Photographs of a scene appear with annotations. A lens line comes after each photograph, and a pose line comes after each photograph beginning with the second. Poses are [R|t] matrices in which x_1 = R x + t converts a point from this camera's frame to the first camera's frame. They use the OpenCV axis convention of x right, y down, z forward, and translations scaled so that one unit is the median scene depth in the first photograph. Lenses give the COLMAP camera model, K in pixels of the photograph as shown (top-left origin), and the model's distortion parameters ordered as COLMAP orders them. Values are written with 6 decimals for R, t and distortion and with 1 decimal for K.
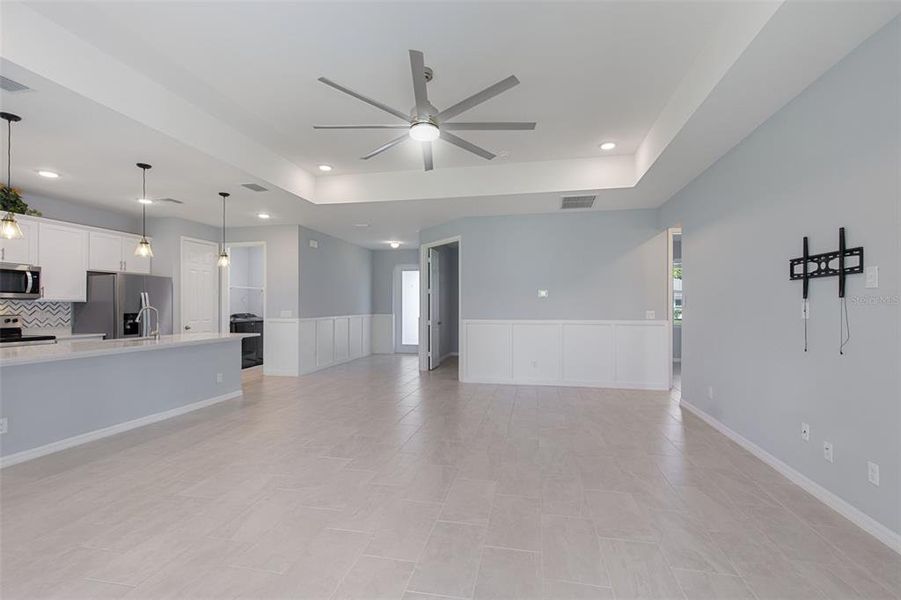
lens RADIAL K [[403.5, 0, 450.5], [0, 403.5, 300.0], [0, 0, 1]] dist [0.002452, 0.000145]
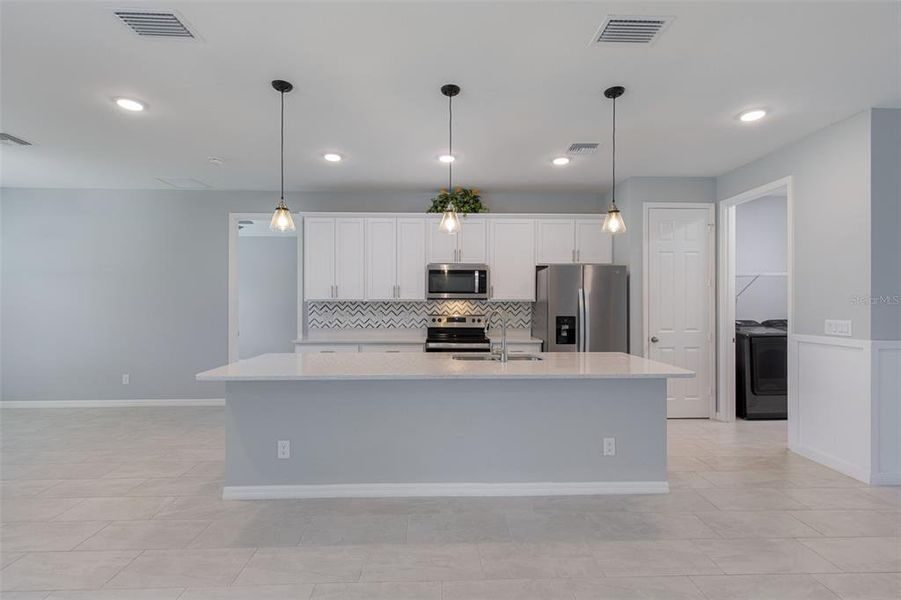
lens RADIAL K [[403.5, 0, 450.5], [0, 403.5, 300.0], [0, 0, 1]] dist [0.002452, 0.000145]
pose [[0.235274, -0.005945, -0.971911, -0.102287], [0.012552, 0.999916, -0.003078, 0.001794], [0.971848, -0.011475, 0.235329, 0.616634]]
